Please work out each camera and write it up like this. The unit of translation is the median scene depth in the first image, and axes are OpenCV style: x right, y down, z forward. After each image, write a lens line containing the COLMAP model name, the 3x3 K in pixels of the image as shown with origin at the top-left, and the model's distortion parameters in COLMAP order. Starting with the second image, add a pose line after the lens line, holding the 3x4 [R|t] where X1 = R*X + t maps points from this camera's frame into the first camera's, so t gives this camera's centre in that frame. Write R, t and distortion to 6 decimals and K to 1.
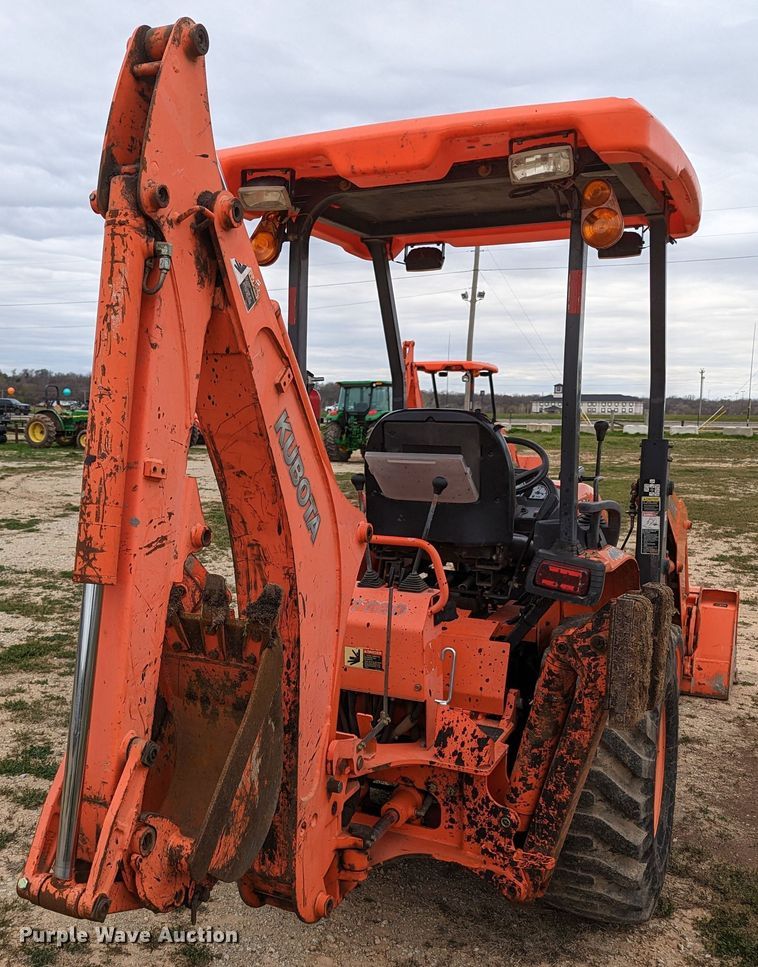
lens RADIAL K [[1004.4, 0, 249.7], [0, 1004.4, 525.3], [0, 0, 1]] dist [0.057580, 0.000000]
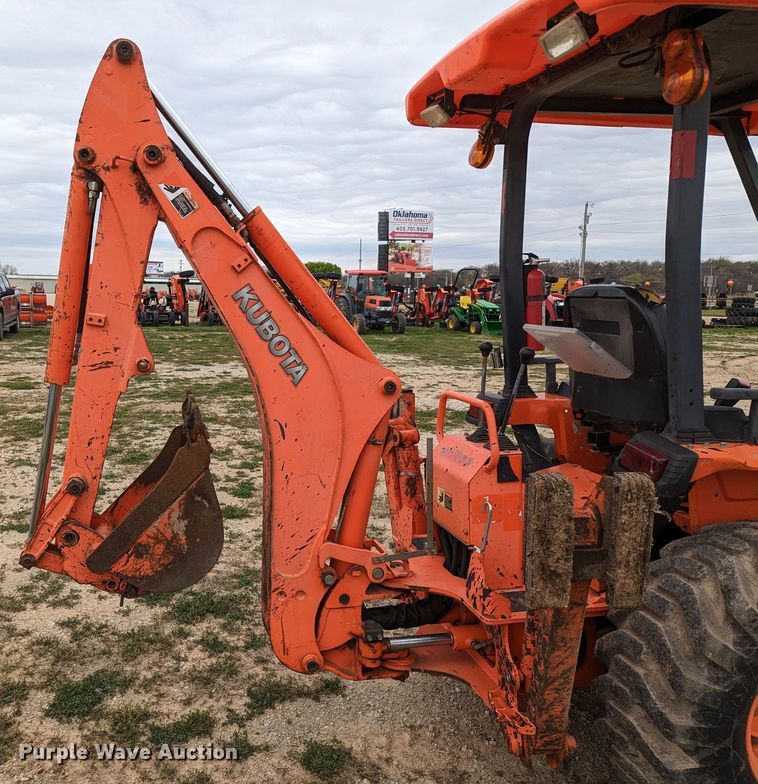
lens RADIAL K [[723.8, 0, 250.9], [0, 723.8, 382.7], [0, 0, 1]] dist [0.045993, 0.000000]
pose [[0.609450, 0.088667, -0.787851, 0.656913], [-0.093146, 0.994852, 0.039910, -0.015454], [0.787334, 0.049062, 0.614572, 0.304890]]
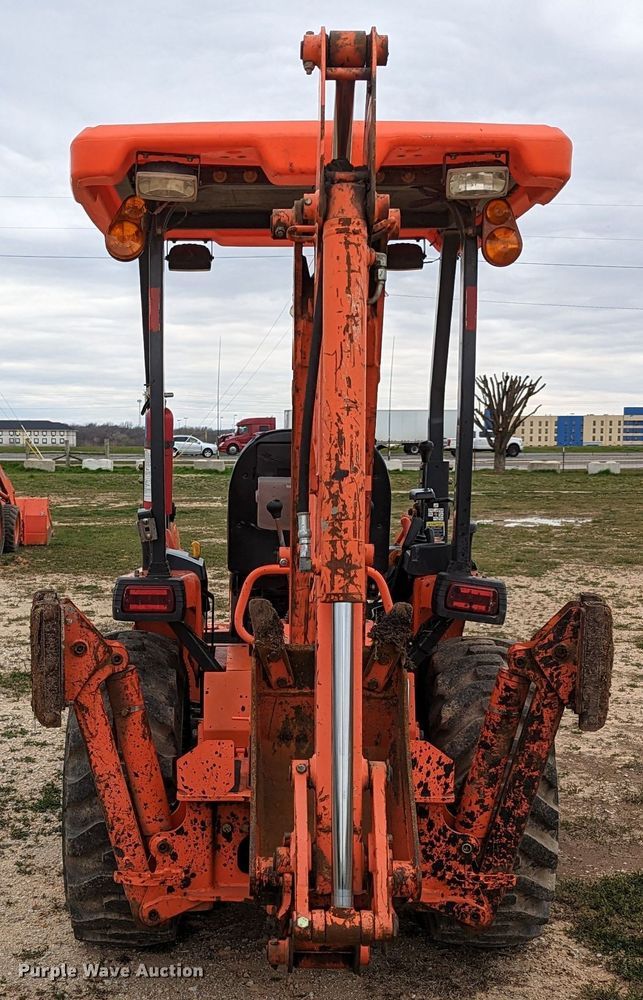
lens RADIAL K [[1350.5, 0, 259.8], [0, 1350.5, 582.4], [0, 0, 1]] dist [0.113421, 0.000000]
pose [[0.876965, -0.059376, 0.476872, -0.529915], [0.064341, 0.997910, 0.005929, 0.015981], [-0.476227, 0.025483, 0.878953, -0.065994]]
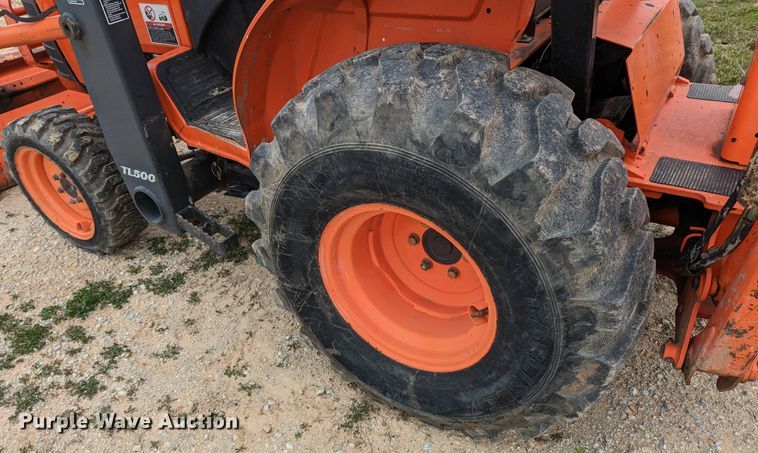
lens RADIAL K [[536.8, 0, 375.0], [0, 536.8, 281.6], [0, 0, 1]] dist [0.050360, -0.008159]
pose [[0.063164, -0.625135, 0.777957, -0.320715], [0.211918, 0.770138, 0.601646, -0.036093], [-0.975244, 0.126861, 0.181123, 1.341813]]
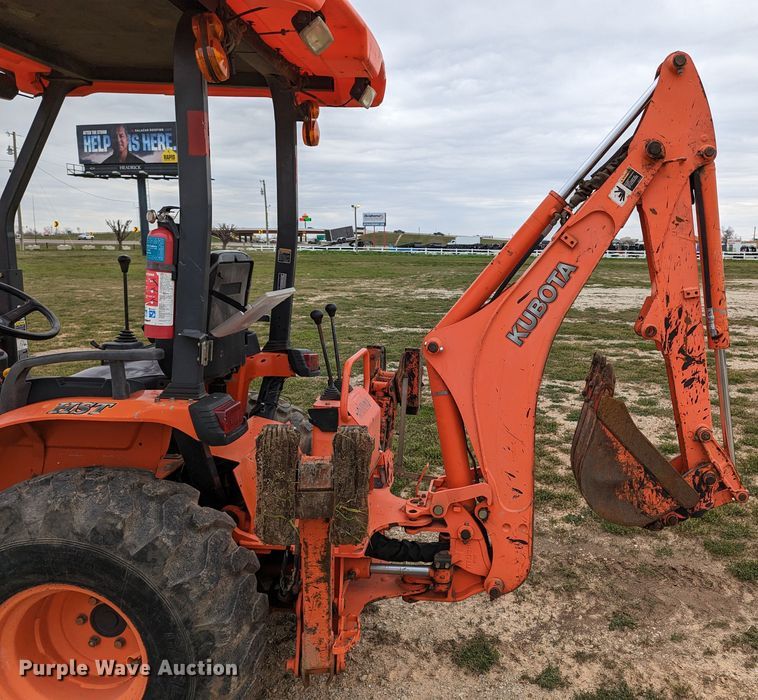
lens RADIAL K [[650.0, 0, 471.7], [0, 650.0, 344.6], [0, 0, 1]] dist [0.063708, -0.052291]
pose [[-0.452737, -0.154032, 0.878239, -0.693422], [0.079889, 0.973997, 0.212010, -0.171483], [-0.888058, 0.166146, -0.428659, 1.272847]]
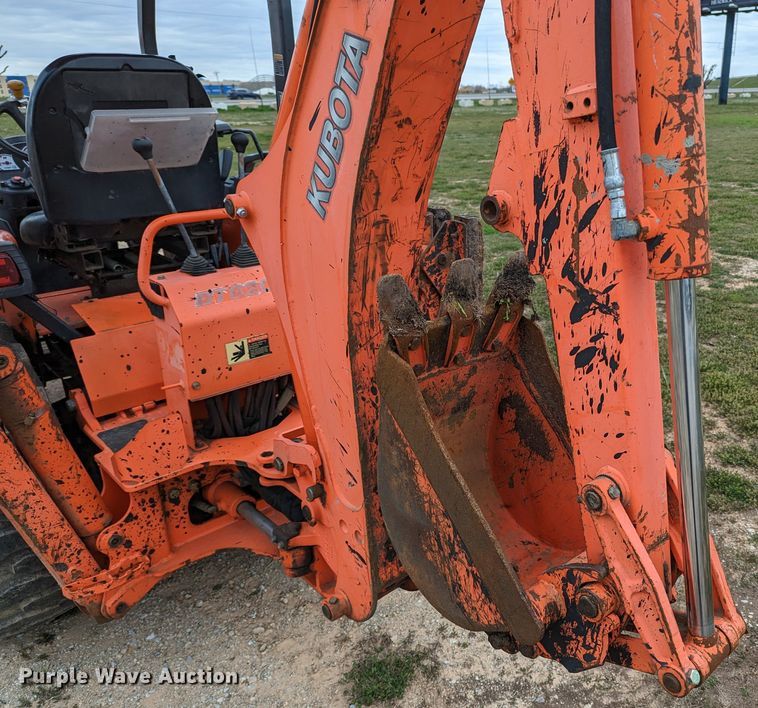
lens RADIAL K [[701.7, 0, 503.6], [0, 701.7, 380.1], [0, 0, 1]] dist [0.035292, 0.000000]
pose [[0.282708, -0.377992, 0.881588, -0.408283], [0.126848, 0.925742, 0.356246, -0.040868], [-0.950781, 0.011114, 0.309663, 0.606105]]
